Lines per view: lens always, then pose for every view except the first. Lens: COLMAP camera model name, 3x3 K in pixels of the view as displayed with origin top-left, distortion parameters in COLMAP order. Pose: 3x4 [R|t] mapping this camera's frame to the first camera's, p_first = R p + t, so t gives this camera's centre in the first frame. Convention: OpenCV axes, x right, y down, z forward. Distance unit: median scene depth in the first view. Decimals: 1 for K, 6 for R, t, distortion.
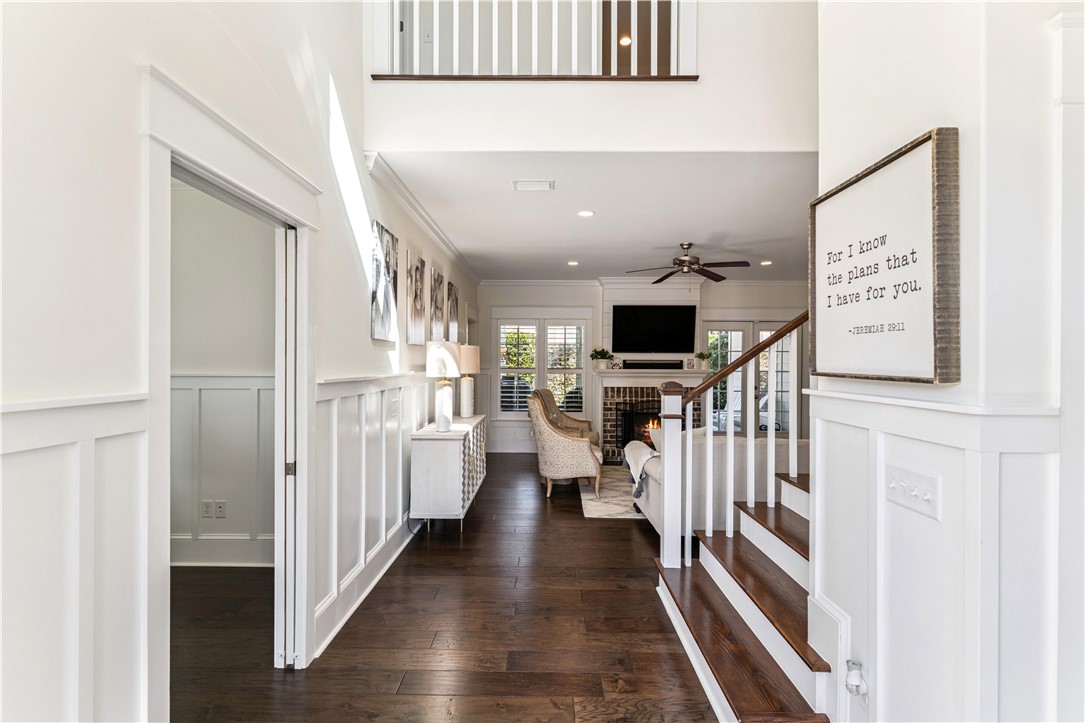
lens RADIAL K [[514.7, 0, 548.1], [0, 514.7, 356.9], [0, 0, 1]] dist [0.000223, 0.000039]
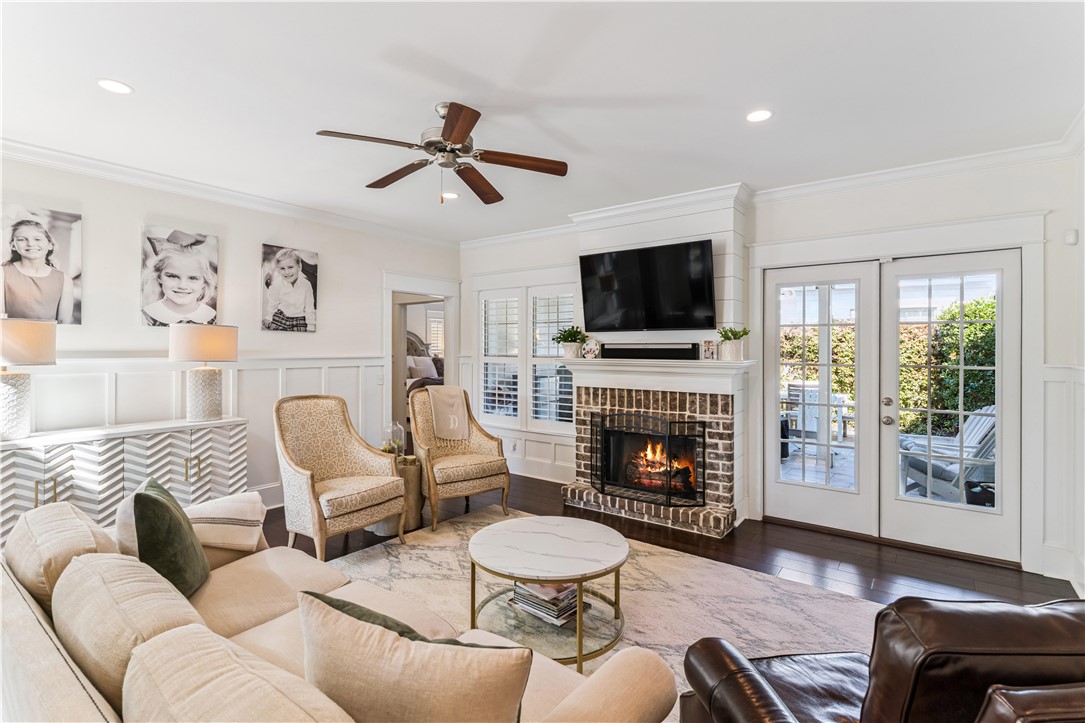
lens RADIAL K [[516.3, 0, 544.5], [0, 516.3, 349.1], [0, 0, 1]] dist [-0.000703, 0.000396]
pose [[0.803145, -0.002094, -0.595780, 0.457614], [0.005561, 0.999977, 0.003982, 0.009540], [0.595758, -0.006511, 0.803138, 0.465791]]
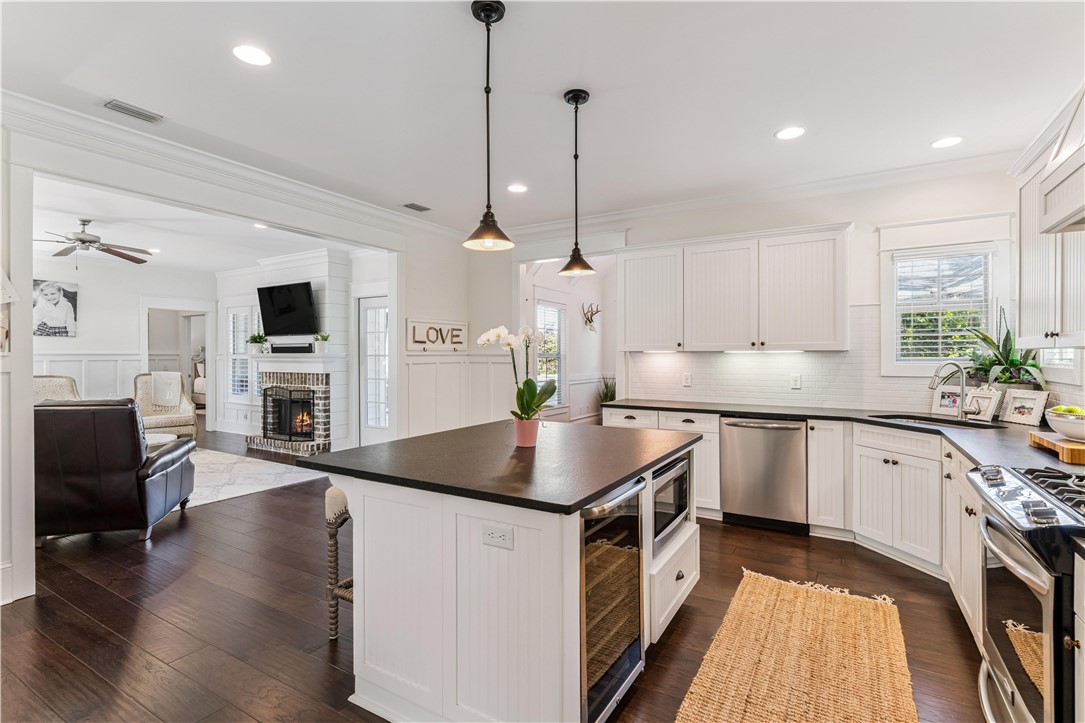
lens RADIAL K [[516.3, 0, 542.0], [0, 516.3, 350.8], [0, 0, 1]] dist [0.005026, 0.000485]
pose [[0.857414, -0.009789, -0.514534, 1.073999], [0.009489, 0.999950, -0.003212, 0.026501], [0.514540, -0.002128, 0.857464, 0.432157]]
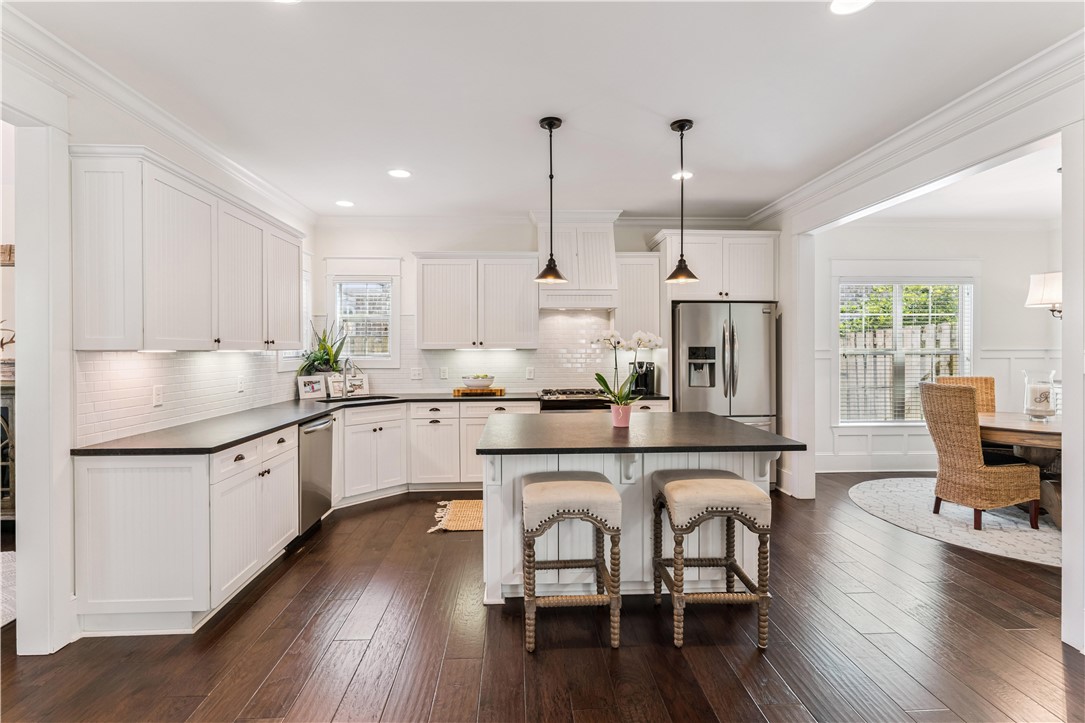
lens RADIAL K [[516.1, 0, 536.9], [0, 516.1, 352.9], [0, 0, 1]] dist [0.001831, 0.000620]
pose [[-0.042594, -0.013938, 0.998995, 0.504306], [-0.004116, 0.999897, 0.013775, 0.022019], [-0.999084, -0.003525, -0.042647, 0.782813]]
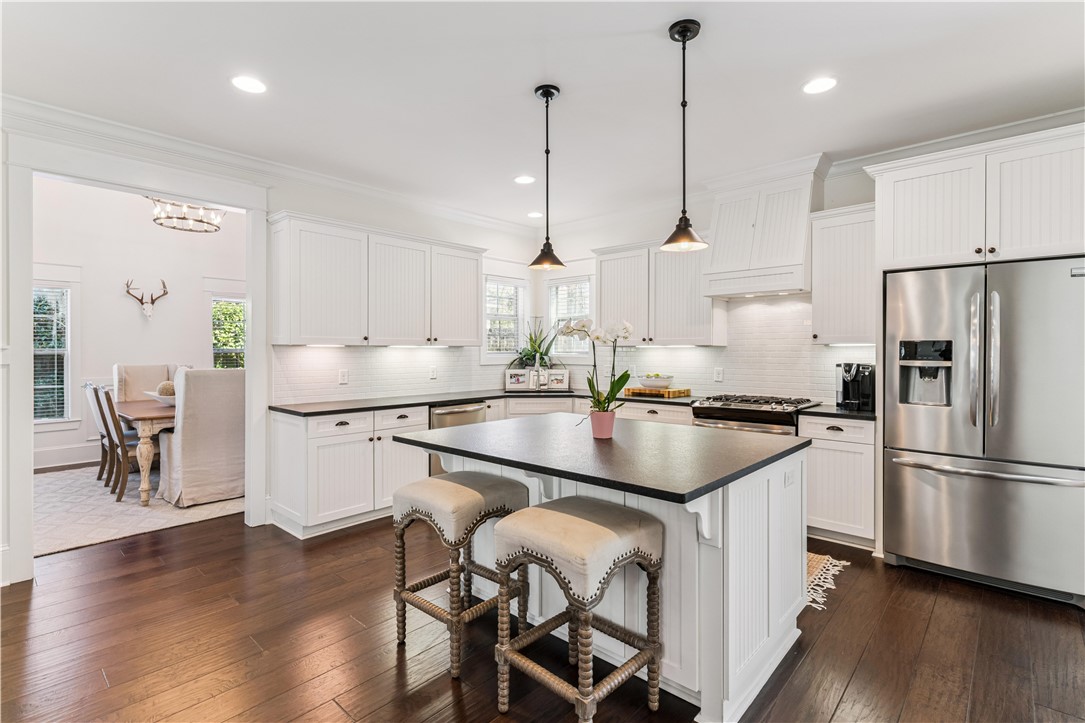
lens RADIAL K [[514.7, 0, 548.1], [0, 514.7, 356.9], [0, 0, 1]] dist [0.000223, 0.000039]
pose [[0.671528, -0.015616, 0.740814, 0.639225], [-0.000889, 0.999760, 0.021880, 0.026418], [-0.740978, -0.015352, 0.671353, 0.508725]]
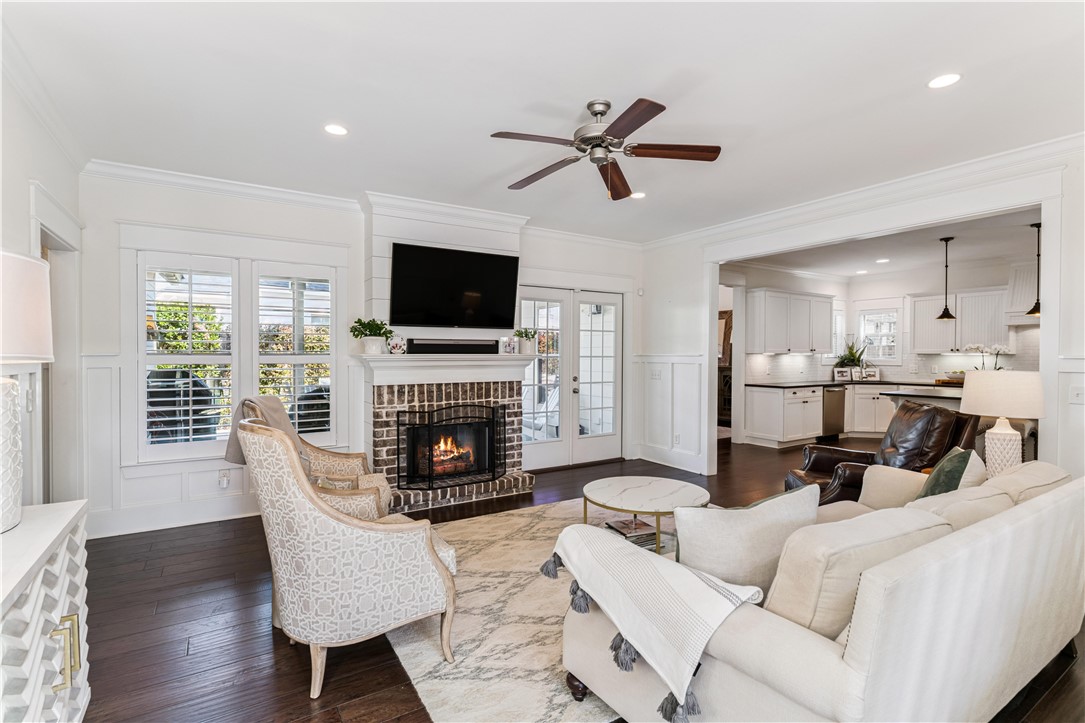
lens RADIAL K [[512.3, 0, 544.2], [0, 512.3, 358.9], [0, 0, 1]] dist [-0.000361, -0.000028]
pose [[0.841916, -0.010015, 0.539516, -0.039901], [-0.001307, 0.999787, 0.020599, 0.016682], [-0.539608, -0.018047, 0.841723, 0.422225]]
